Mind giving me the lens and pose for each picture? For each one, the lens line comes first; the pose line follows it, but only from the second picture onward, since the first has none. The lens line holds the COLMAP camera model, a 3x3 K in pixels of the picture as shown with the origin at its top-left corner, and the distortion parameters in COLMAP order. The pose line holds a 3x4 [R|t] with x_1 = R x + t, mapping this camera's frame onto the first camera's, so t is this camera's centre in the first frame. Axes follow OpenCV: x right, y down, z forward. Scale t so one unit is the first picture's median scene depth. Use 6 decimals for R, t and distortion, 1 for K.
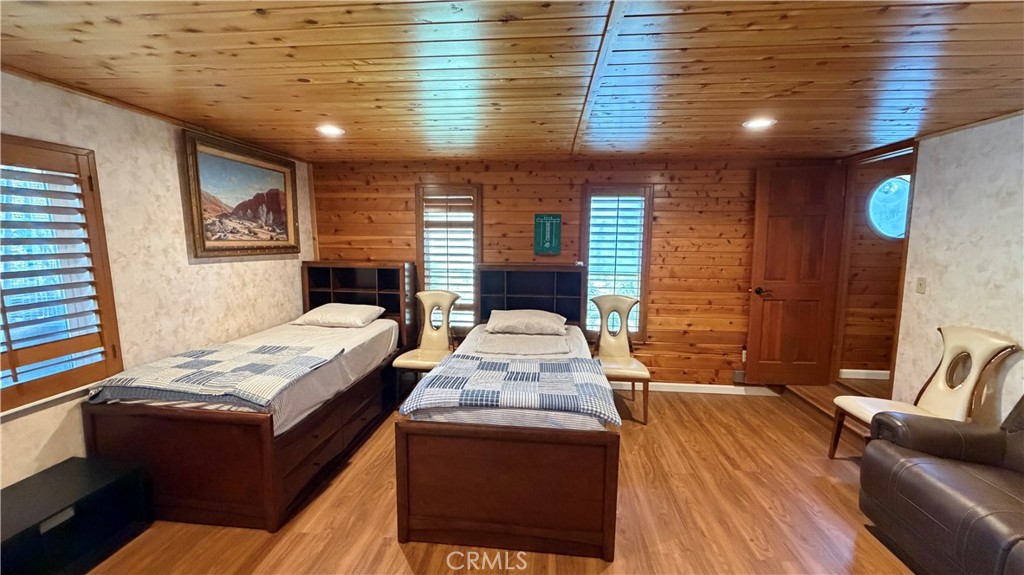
lens RADIAL K [[408.7, 0, 514.2], [0, 408.7, 284.4], [0, 0, 1]] dist [0.000681, -0.000123]
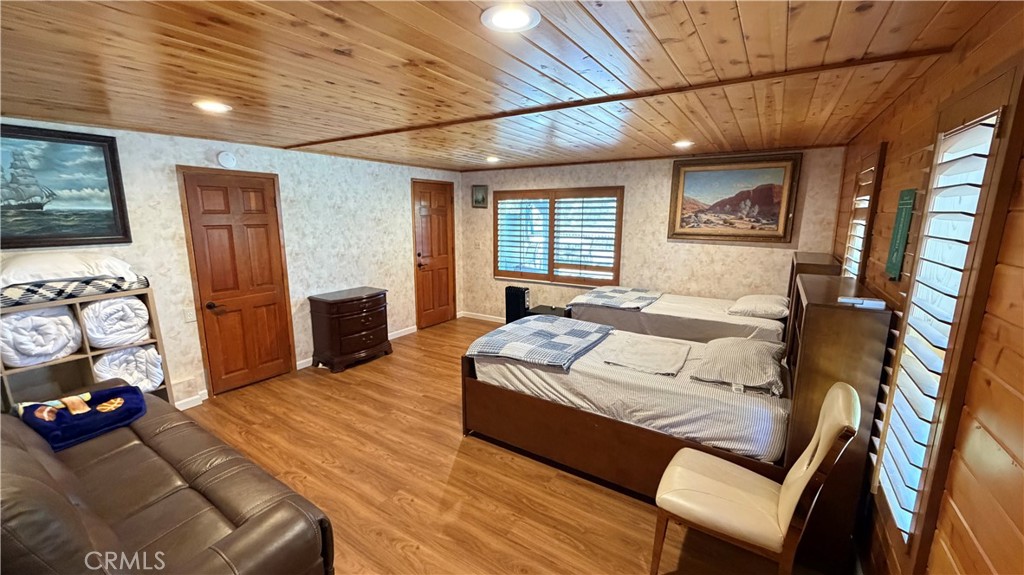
lens RADIAL K [[408.7, 0, 511.1], [0, 408.7, 291.0], [0, 0, 1]] dist [0.000681, -0.000123]
pose [[-0.459198, 0.155112, -0.874687, 0.921325], [-0.108186, 0.967544, 0.228375, -0.154534], [0.881721, 0.199498, -0.427514, 1.095059]]
